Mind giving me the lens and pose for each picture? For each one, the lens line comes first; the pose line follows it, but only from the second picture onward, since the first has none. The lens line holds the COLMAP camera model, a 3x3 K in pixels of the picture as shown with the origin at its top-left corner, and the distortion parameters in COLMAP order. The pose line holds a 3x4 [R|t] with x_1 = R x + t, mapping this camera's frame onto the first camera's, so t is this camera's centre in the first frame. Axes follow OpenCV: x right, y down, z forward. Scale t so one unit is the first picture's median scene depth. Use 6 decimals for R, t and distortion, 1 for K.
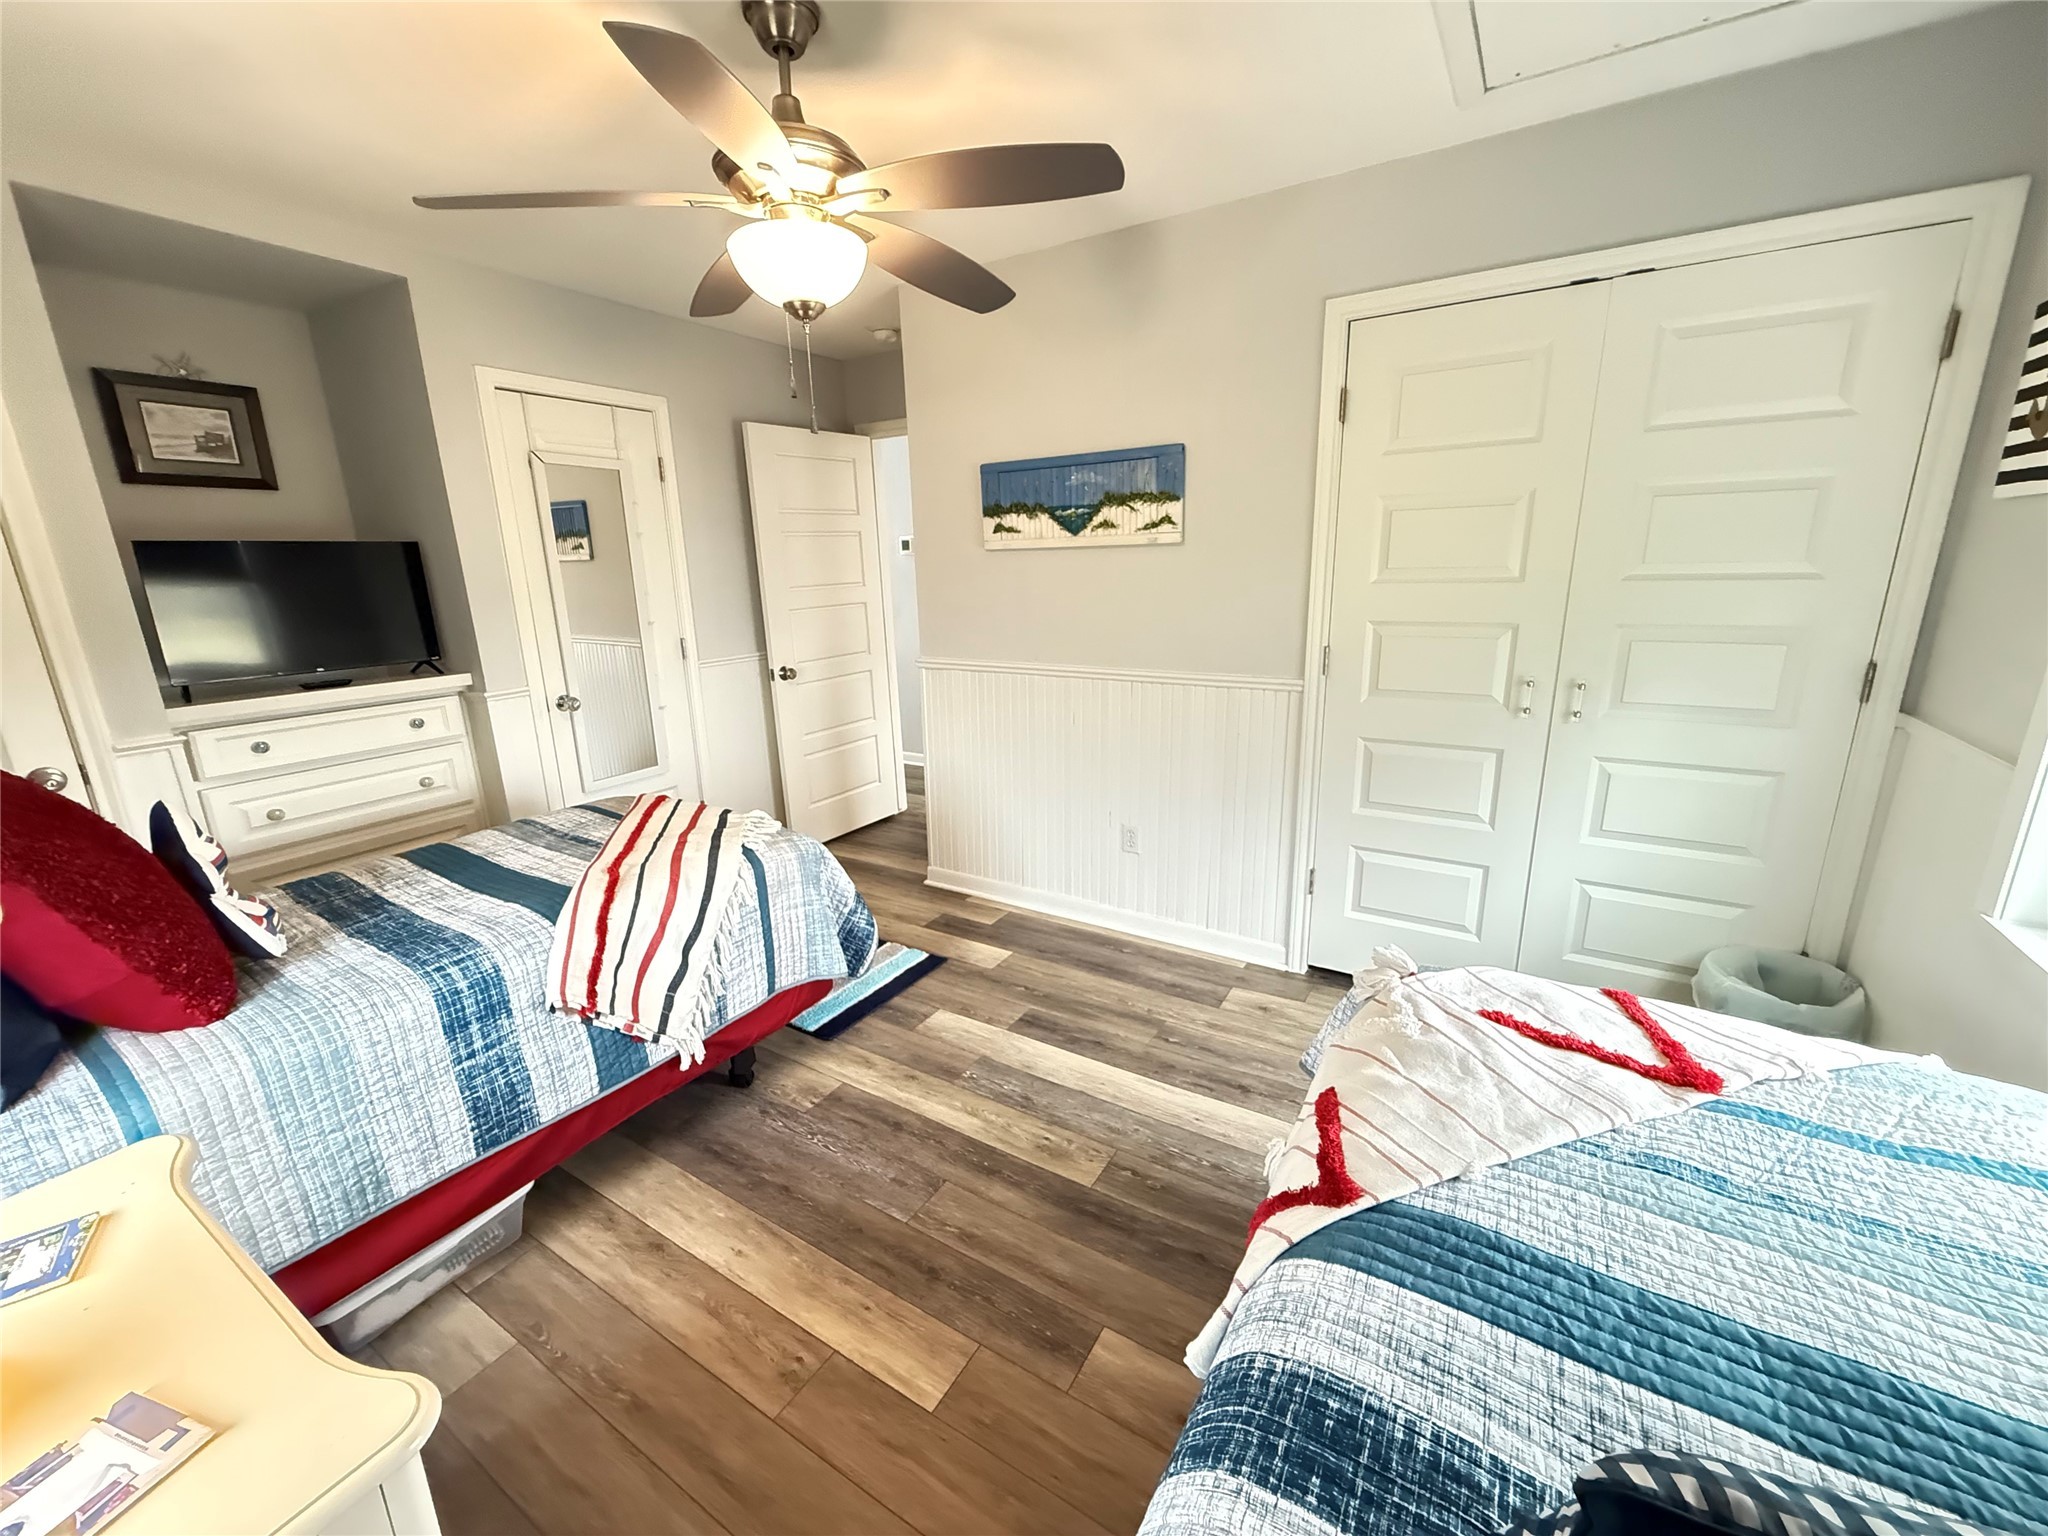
lens RADIAL K [[823.7, 0, 1025.8], [0, 823.7, 765.8], [0, 0, 1]] dist [-0.000786, -0.000048]
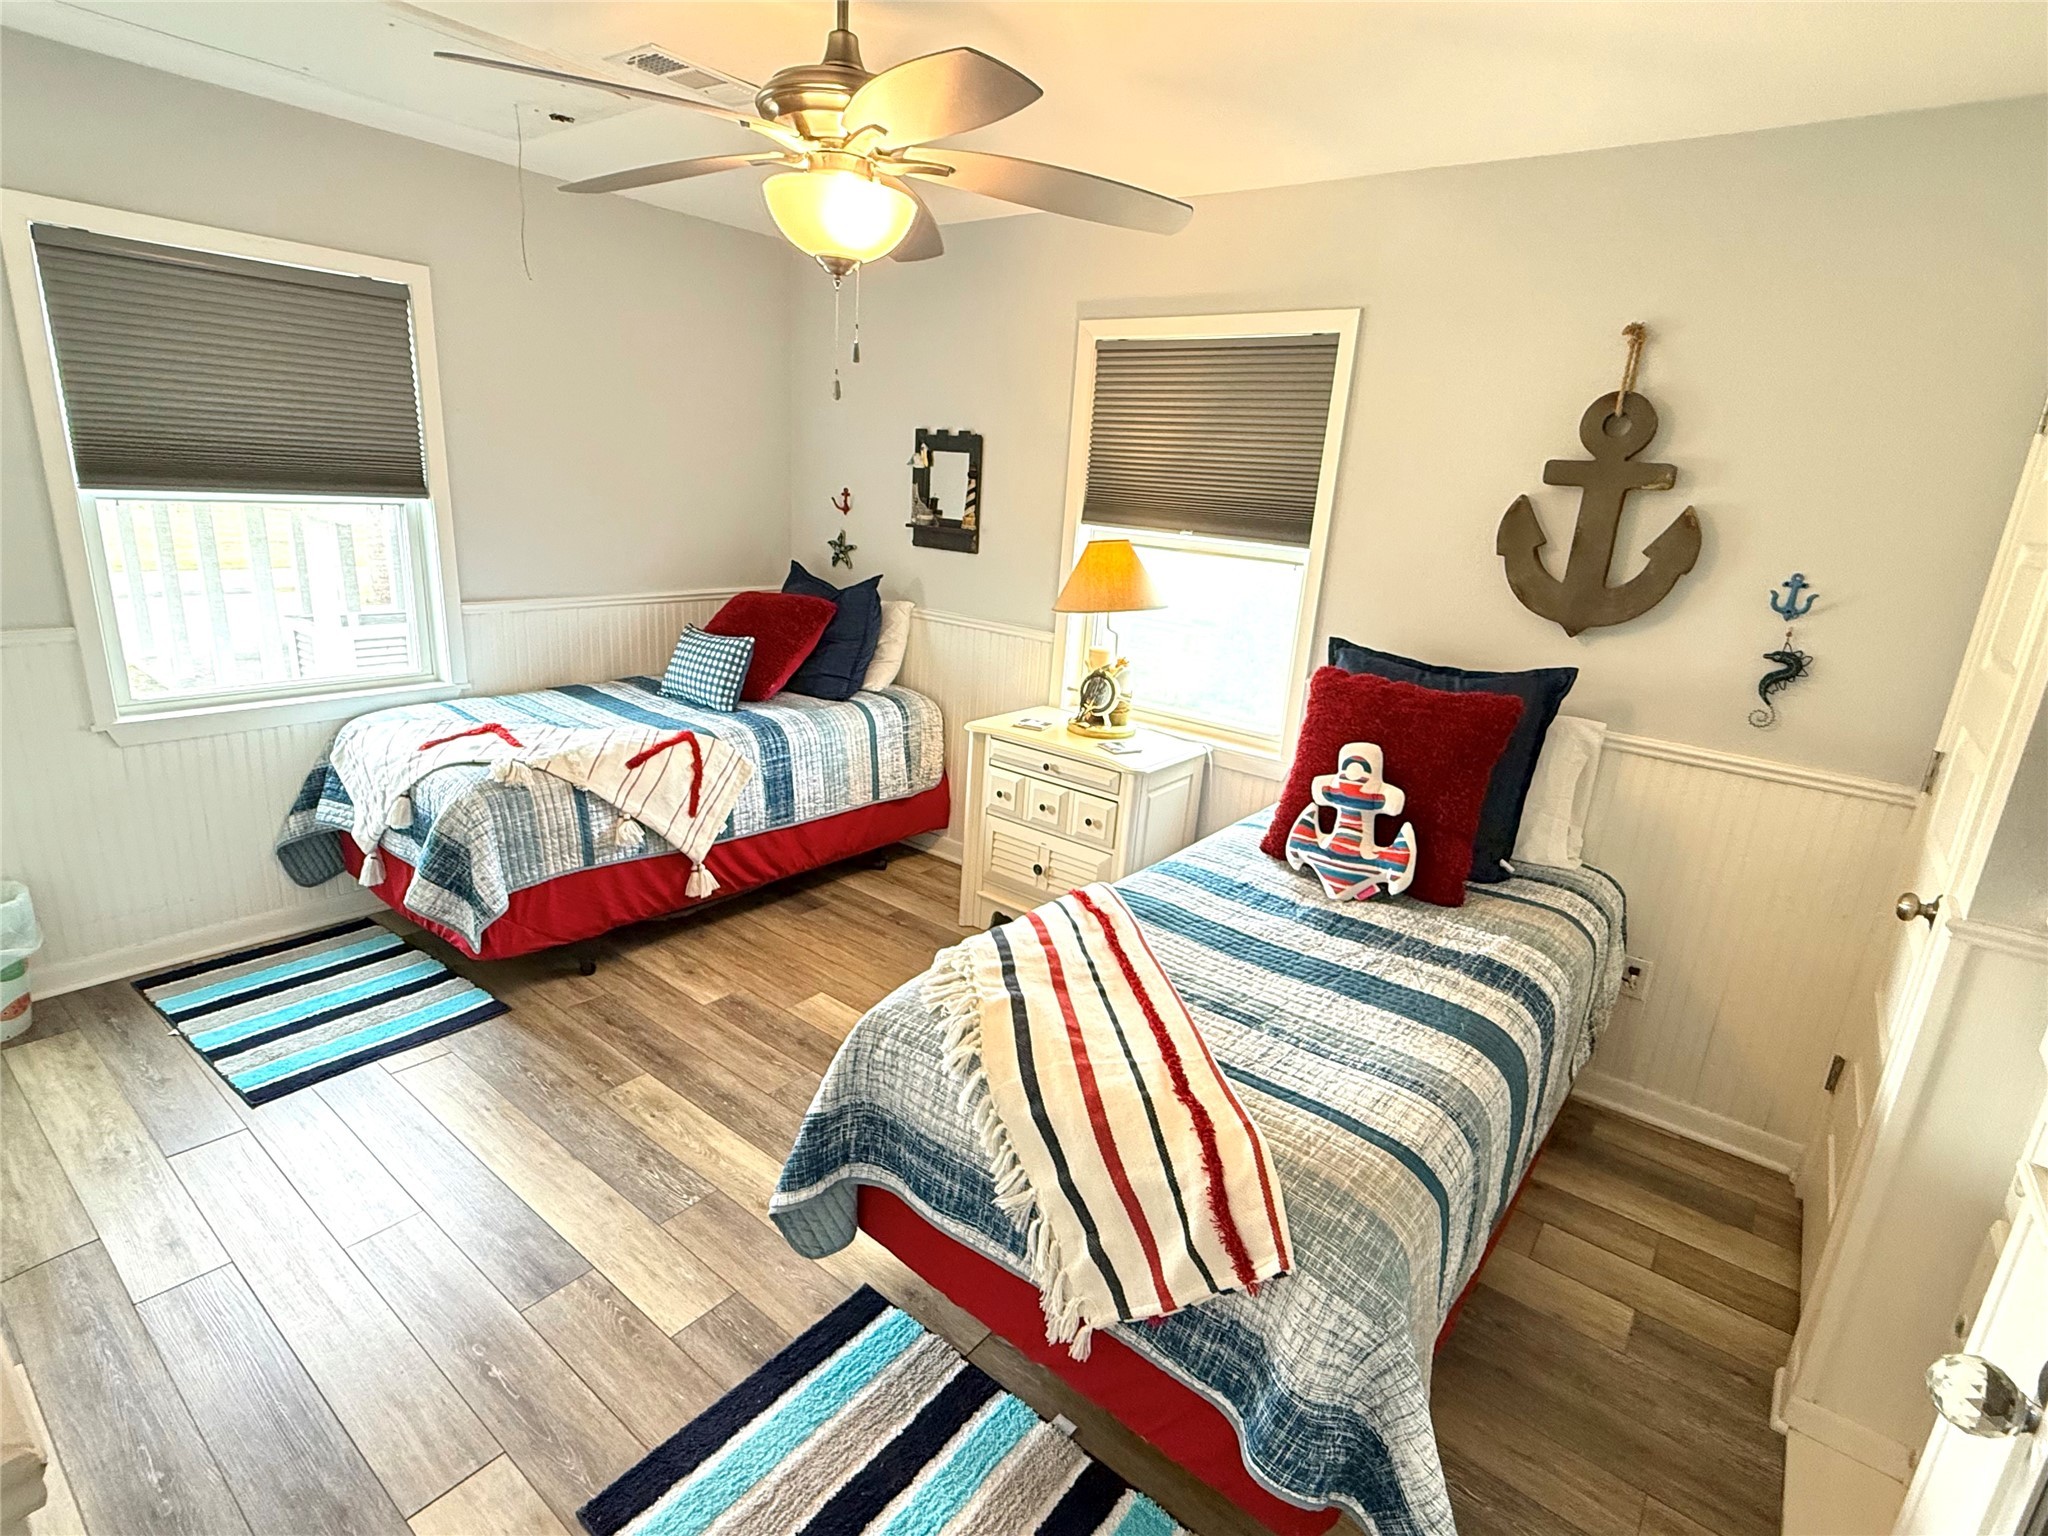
lens RADIAL K [[1010.5, 0, 1019.9], [0, 1010.5, 766.7], [0, 0, 1]] dist [0.001920, -0.001826]
pose [[-0.992760, -0.067045, 0.099662, -0.485651], [-0.007450, 0.862497, 0.506007, -0.501304], [-0.119884, 0.501601, -0.856752, 1.725480]]
